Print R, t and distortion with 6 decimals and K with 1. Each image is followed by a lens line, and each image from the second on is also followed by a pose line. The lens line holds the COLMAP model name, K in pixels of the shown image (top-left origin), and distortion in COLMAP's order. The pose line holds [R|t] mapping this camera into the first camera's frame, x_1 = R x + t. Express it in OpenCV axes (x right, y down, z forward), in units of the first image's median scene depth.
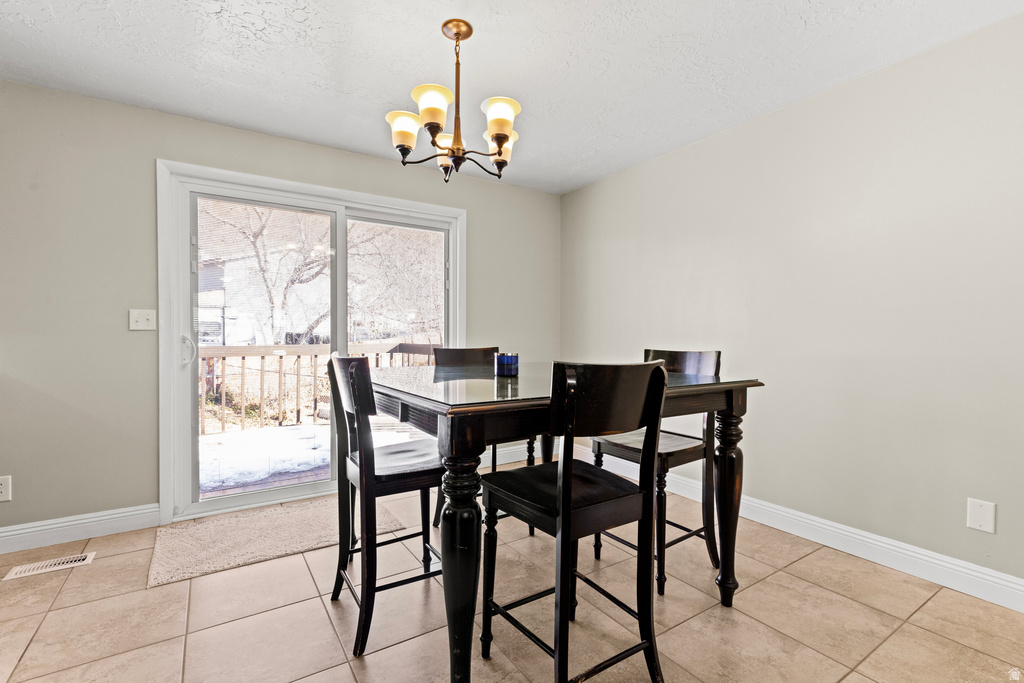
lens RADIAL K [[474.3, 0, 508.6], [0, 474.3, 341.5], [0, 0, 1]] dist [0.006567, -0.000727]
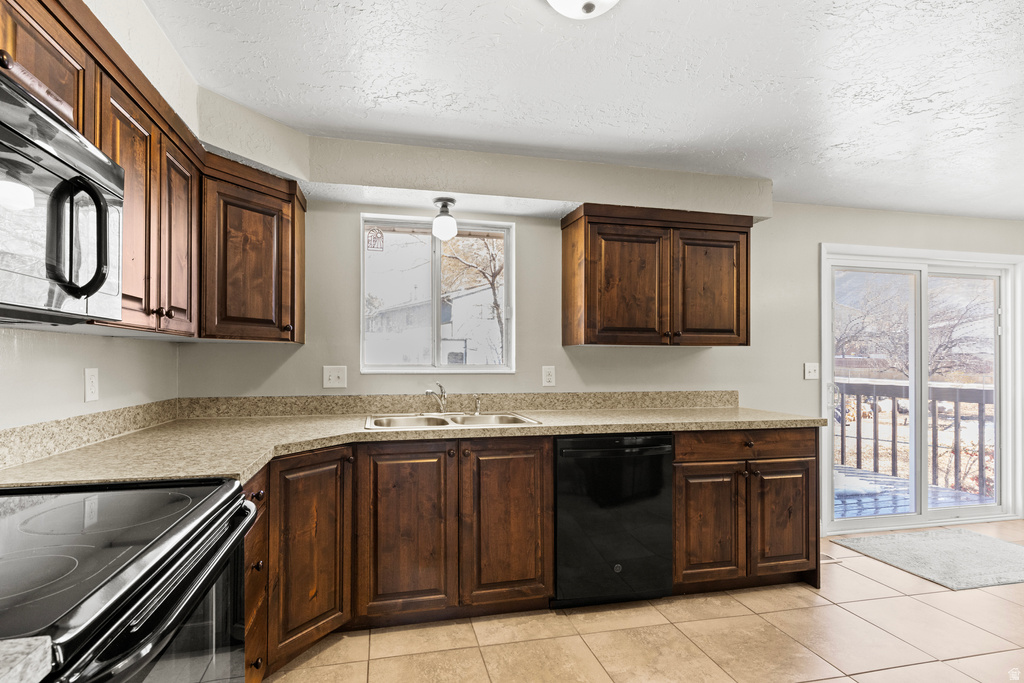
lens RADIAL K [[474.3, 0, 480.3], [0, 474.3, 354.9], [0, 0, 1]] dist [0.006567, -0.000727]
pose [[0.932421, 0.000595, -0.361373, -1.033536], [-0.009985, 0.999659, -0.024118, -0.043363], [0.361235, 0.026097, 0.932109, -0.451753]]
